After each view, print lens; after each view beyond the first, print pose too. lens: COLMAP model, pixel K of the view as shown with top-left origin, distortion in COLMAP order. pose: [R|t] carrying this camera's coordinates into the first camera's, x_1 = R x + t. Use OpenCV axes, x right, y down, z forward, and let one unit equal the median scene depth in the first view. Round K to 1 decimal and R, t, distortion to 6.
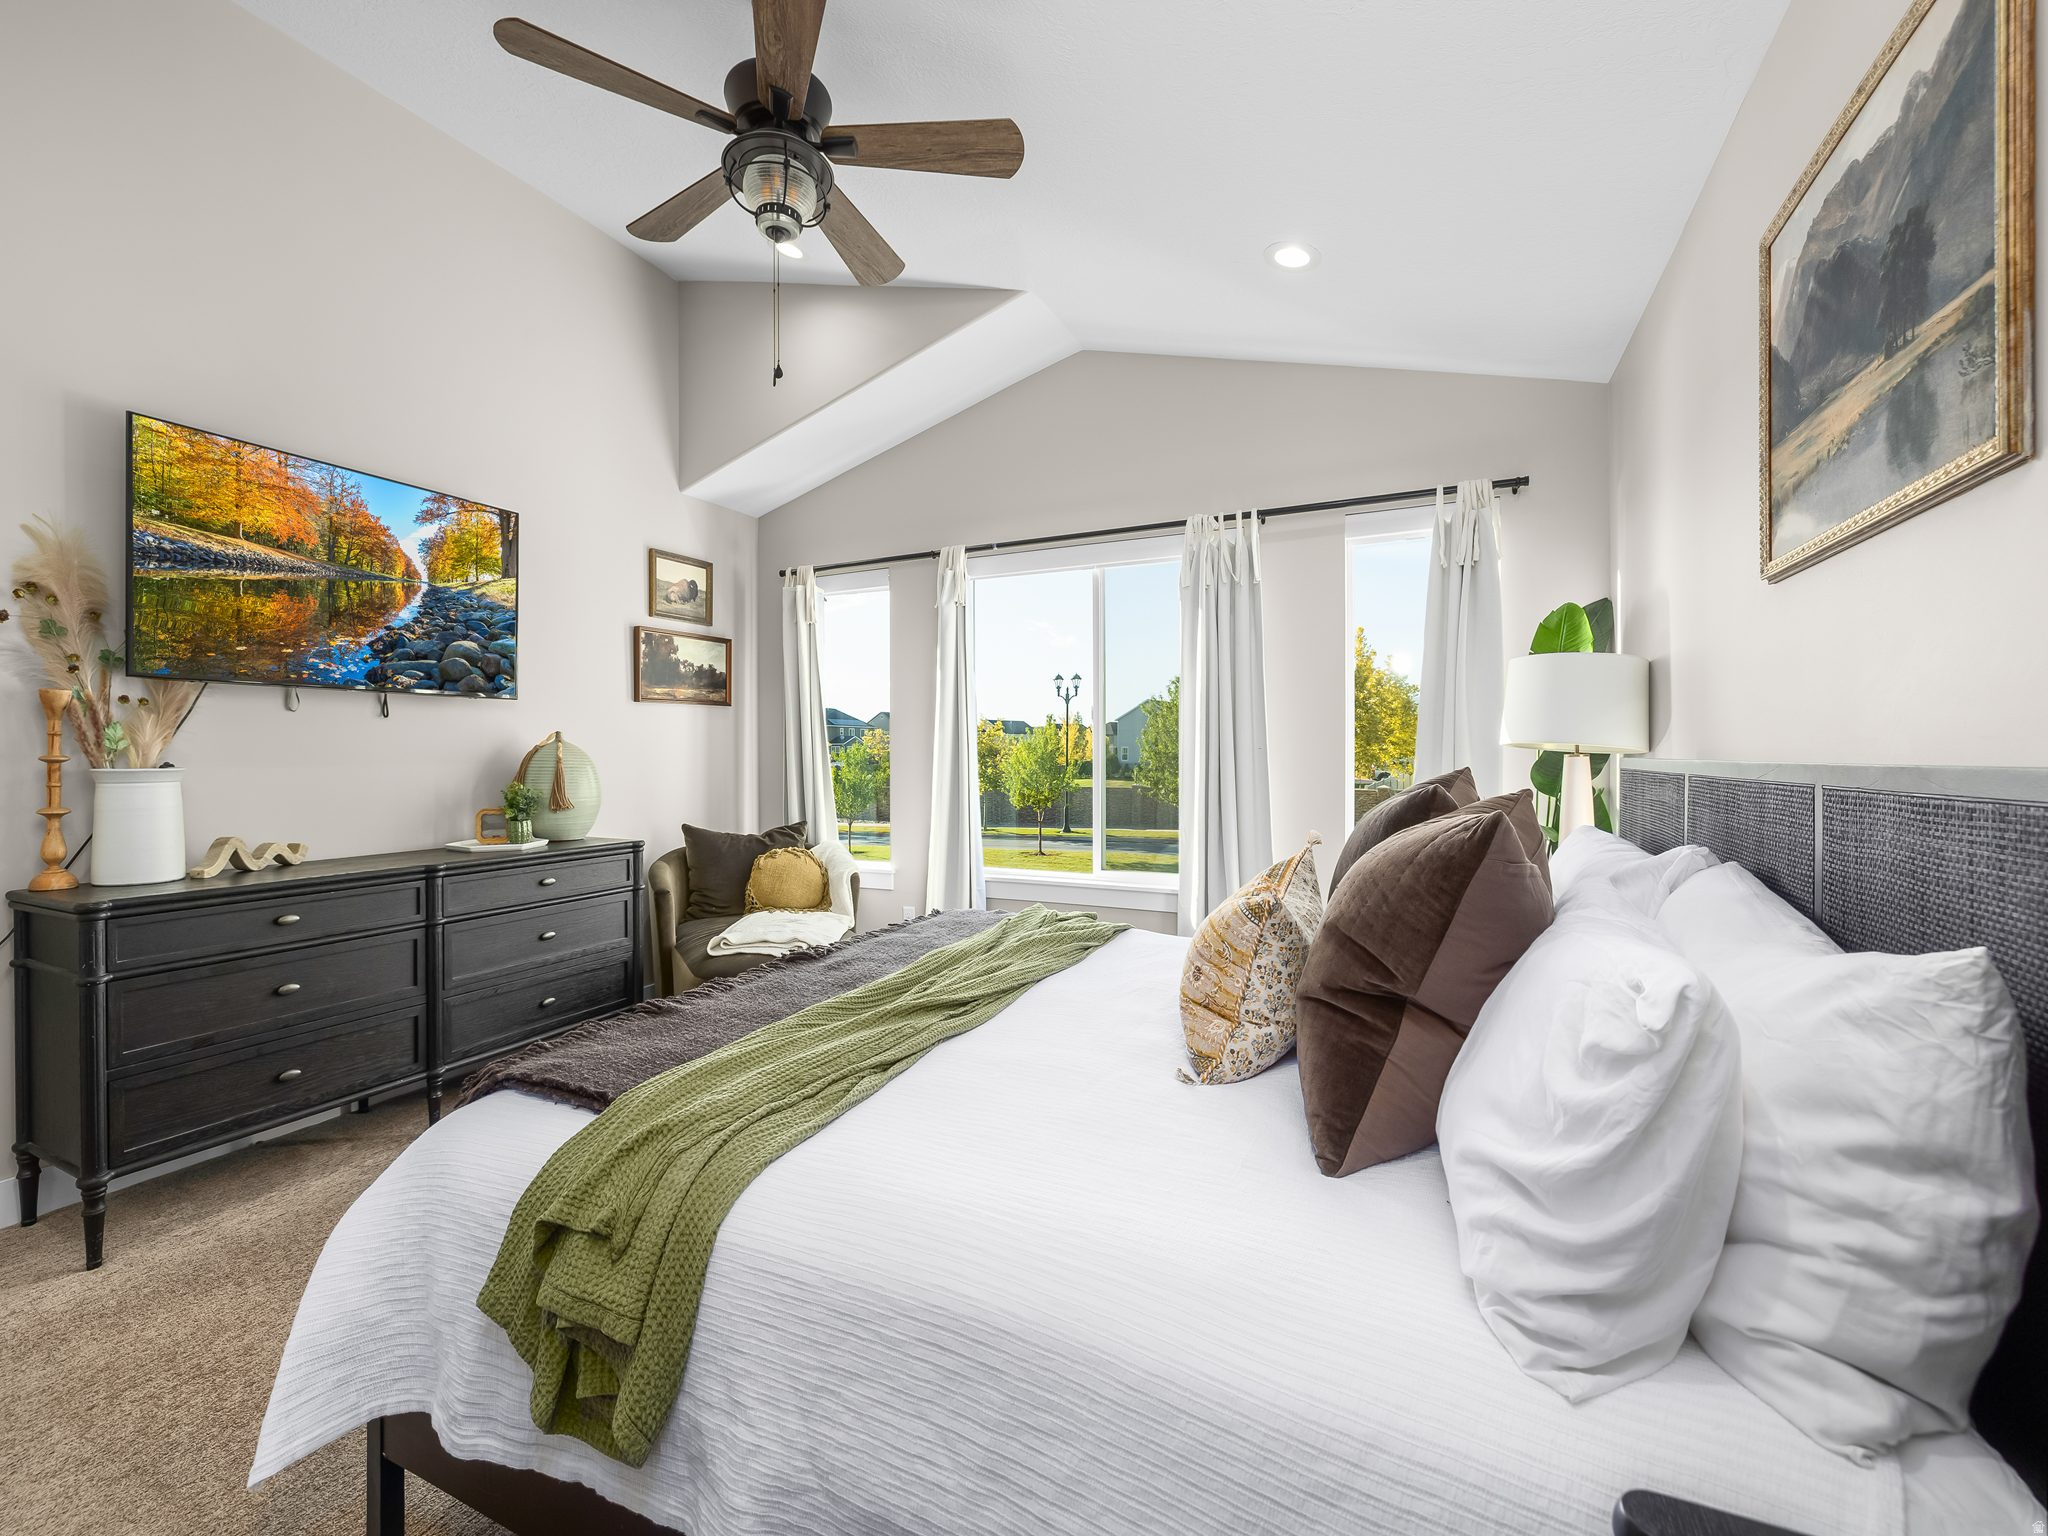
lens RADIAL K [[855.1, 0, 1020.9], [0, 855.1, 761.4], [0, 0, 1]] dist [0.005303, -0.000179]
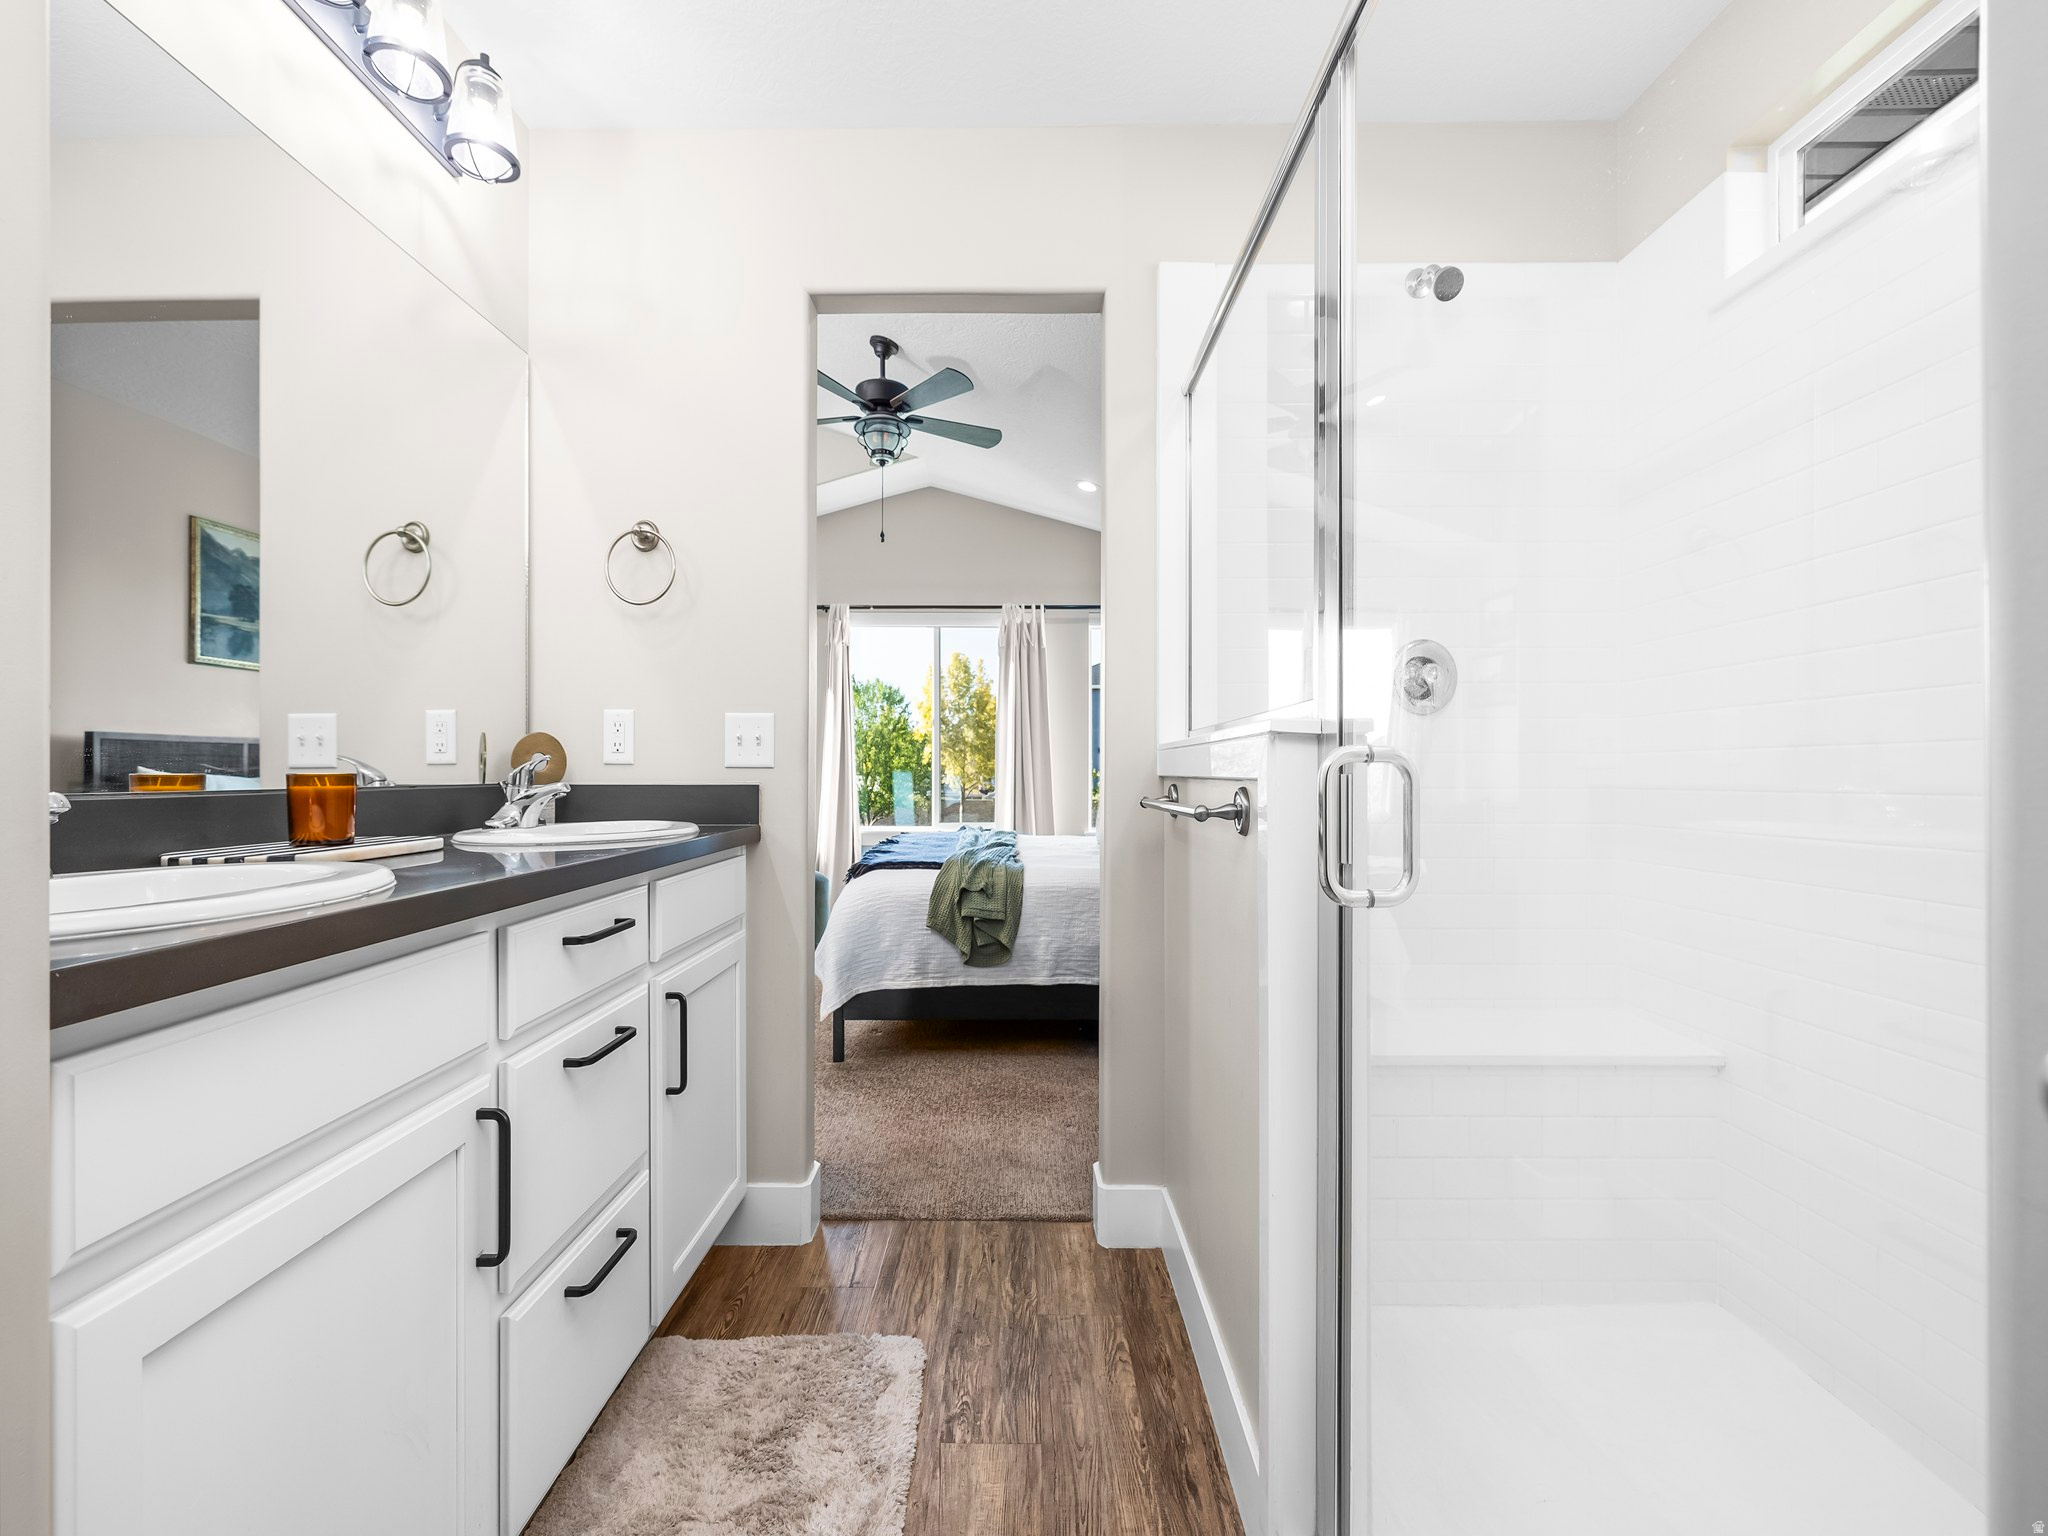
lens RADIAL K [[855.1, 0, 1024.8], [0, 855.1, 770.5], [0, 0, 1]] dist [0.005303, -0.000179]
pose [[0.903359, 0.004726, 0.428859, -0.478597], [-0.000502, 0.999950, -0.009963, 0.051243], [-0.428884, 0.008785, 0.903317, -0.503538]]
